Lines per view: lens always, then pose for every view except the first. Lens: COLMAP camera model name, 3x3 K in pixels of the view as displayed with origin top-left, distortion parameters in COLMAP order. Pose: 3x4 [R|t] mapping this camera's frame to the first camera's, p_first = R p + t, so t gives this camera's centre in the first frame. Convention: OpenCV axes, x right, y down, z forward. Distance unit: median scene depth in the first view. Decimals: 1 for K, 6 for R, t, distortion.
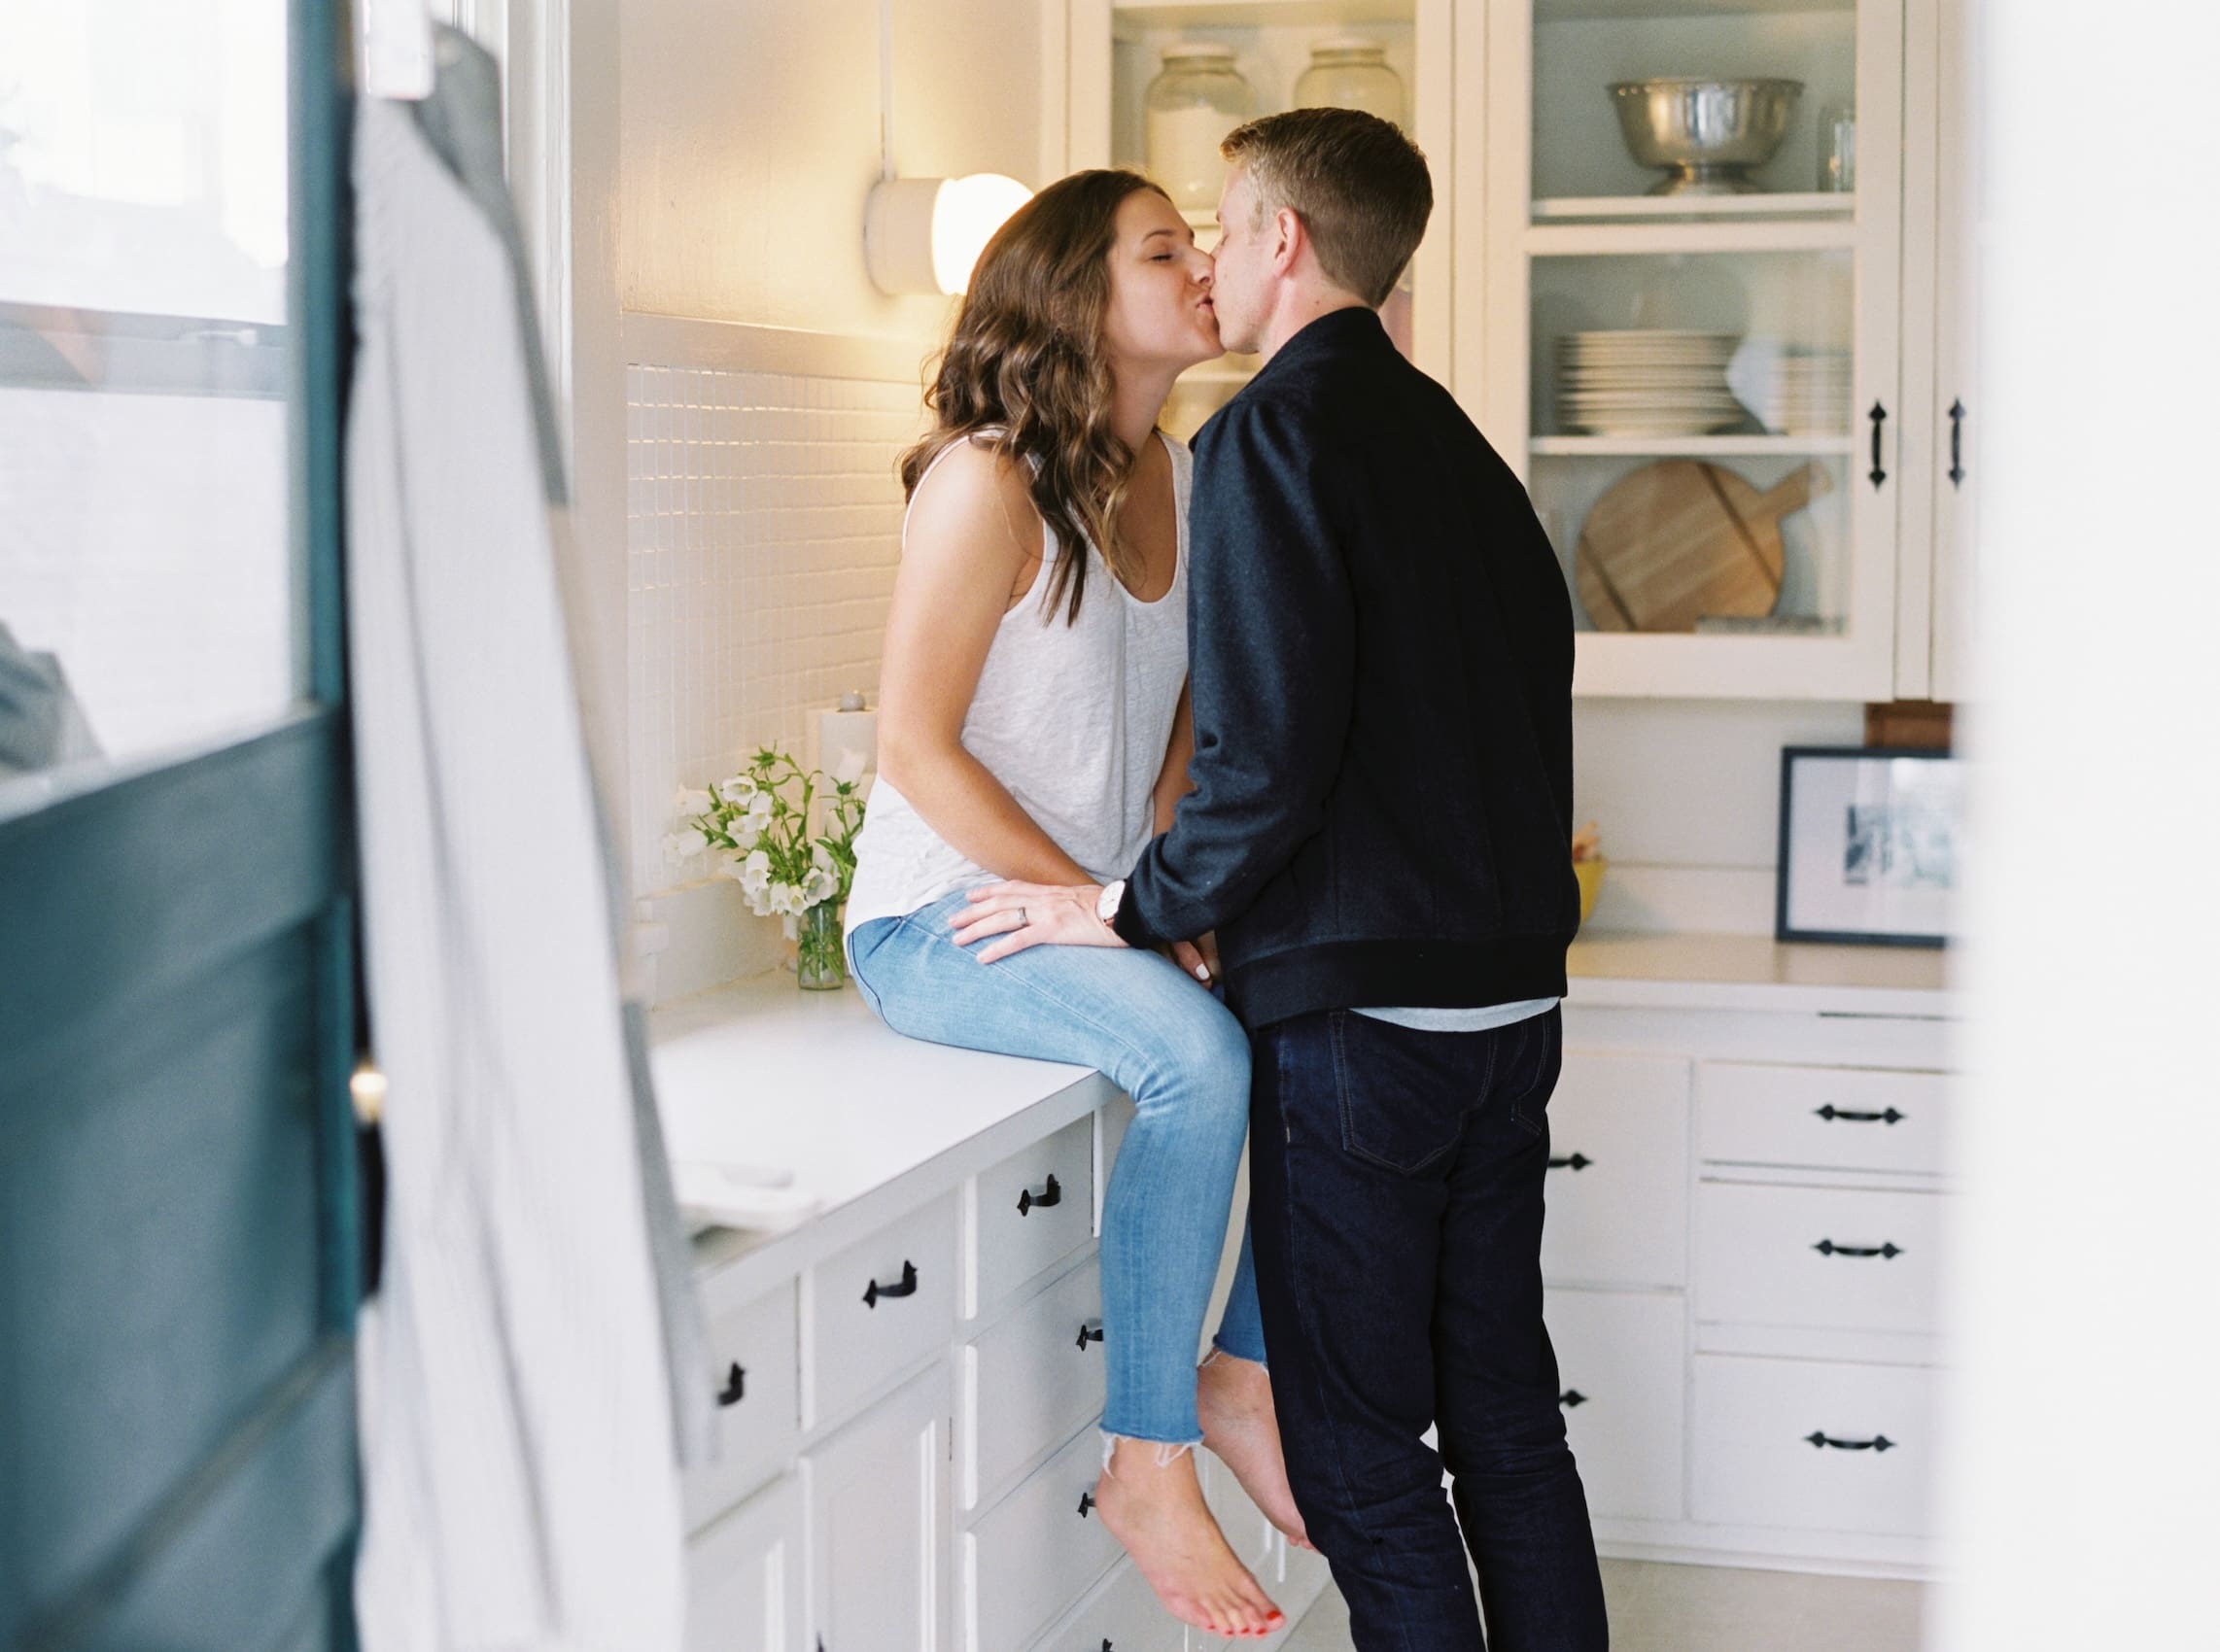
lens RADIAL K [[3565.5, 0, 1097.3], [0, 3565.5, 825.0], [0, 0, 1]] dist [-0.135228, 0.000000]
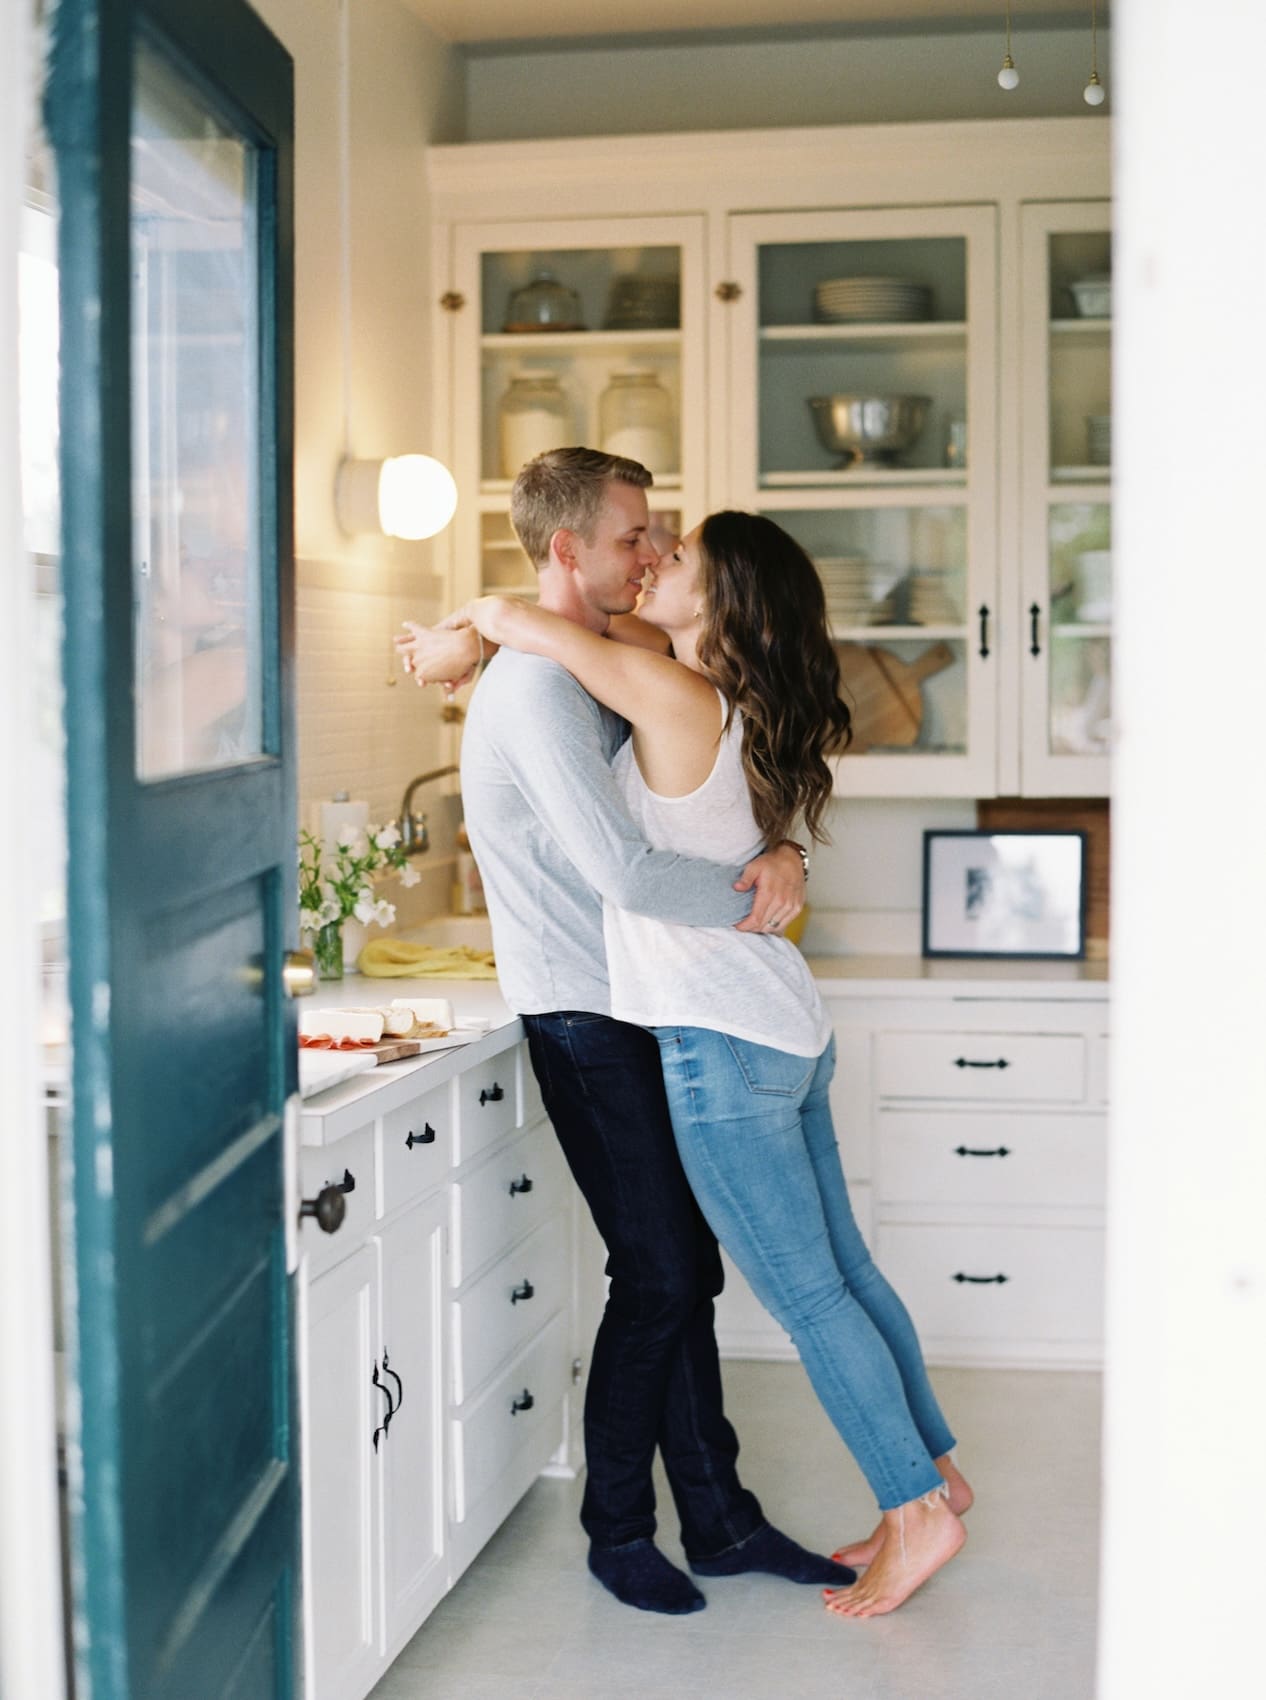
lens RADIAL K [[2730.7, 0, 635.0], [0, 2730.7, 858.7], [0, 0, 1]] dist [-0.135228, 0.000000]
pose [[0.994373, -0.010808, 0.105378, -0.059328], [0.014383, 0.999344, -0.033230, 0.029778], [-0.104950, 0.034559, 0.993877, -0.167231]]
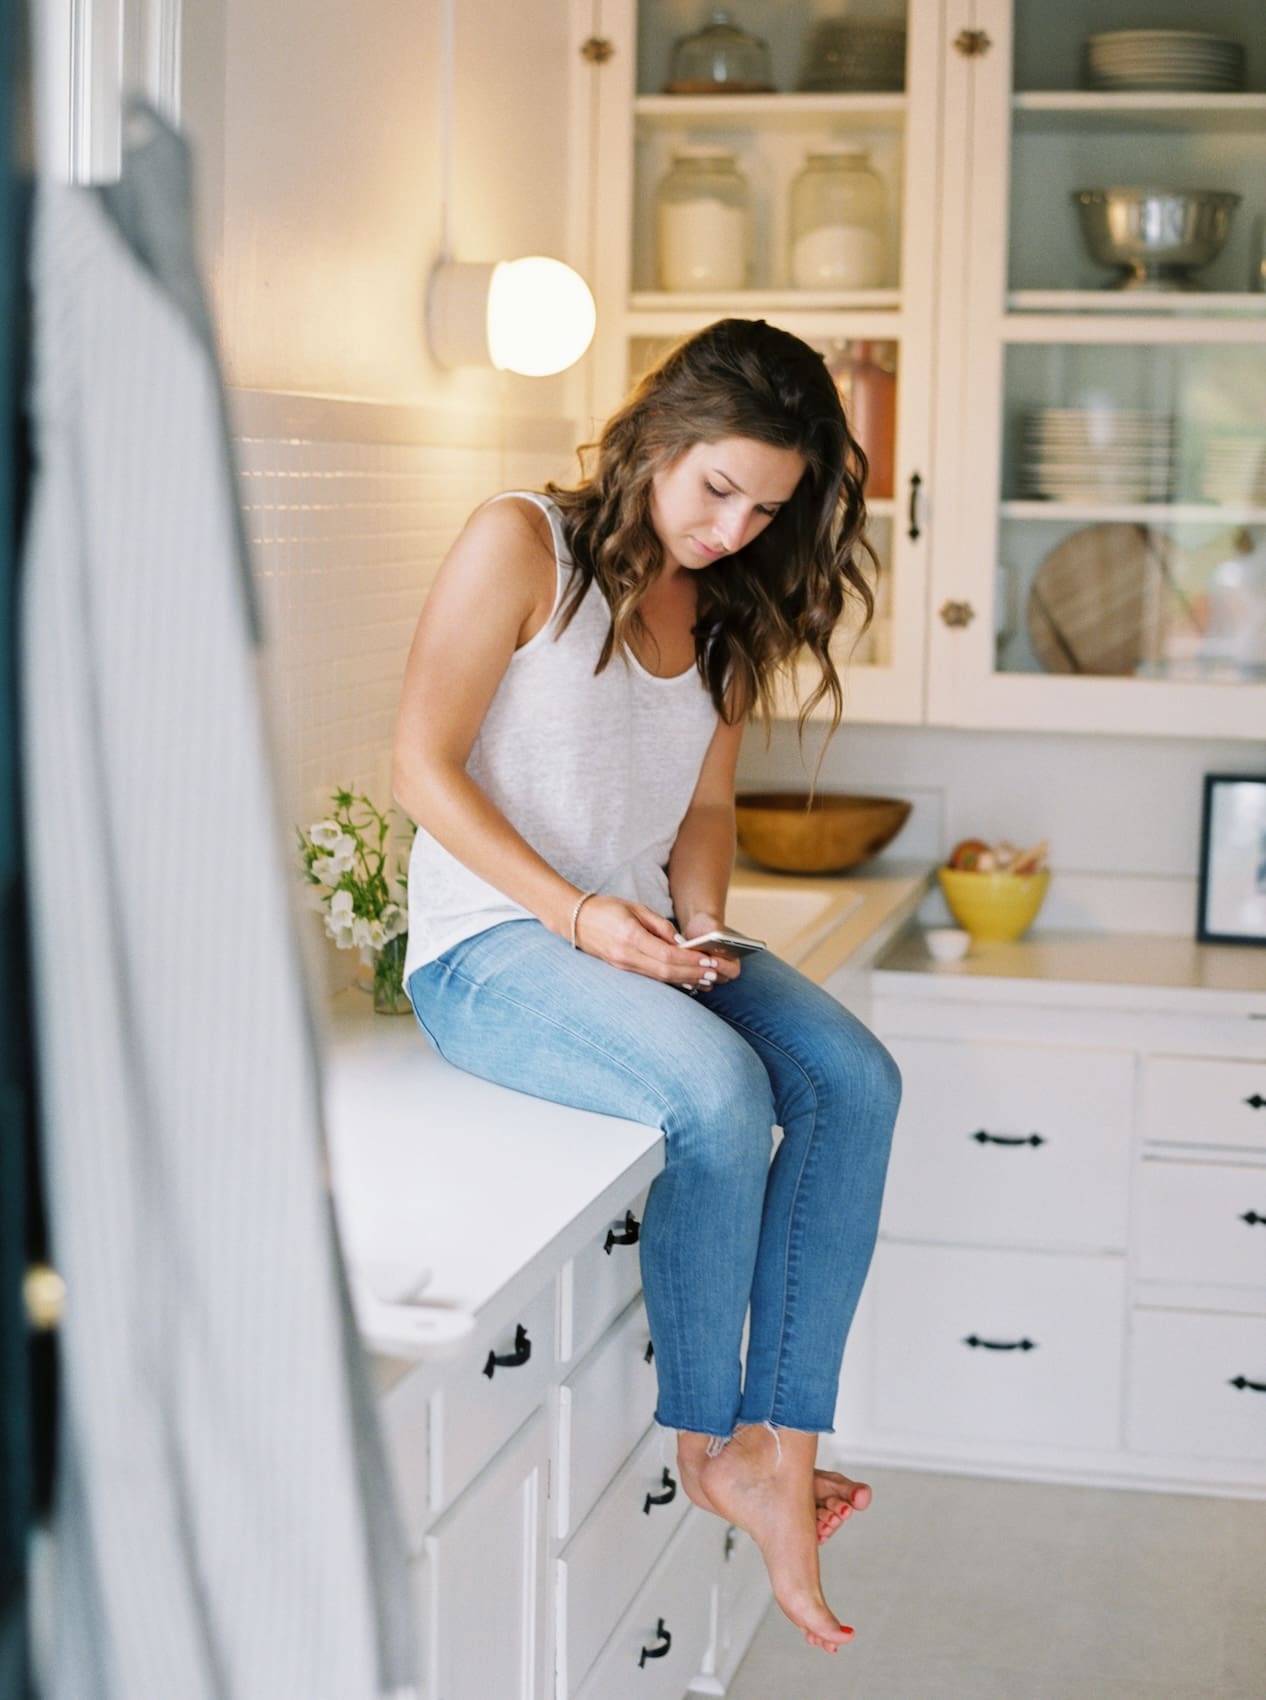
lens RADIAL K [[2730.7, 0, 646.6], [0, 2730.7, 849.6], [0, 0, 1]] dist [-0.135228, 0.000000]
pose [[0.998195, 0.010426, 0.059141, -0.043266], [-0.012597, 0.999256, 0.036458, -0.030018], [-0.058717, -0.037137, 0.997584, 0.142913]]
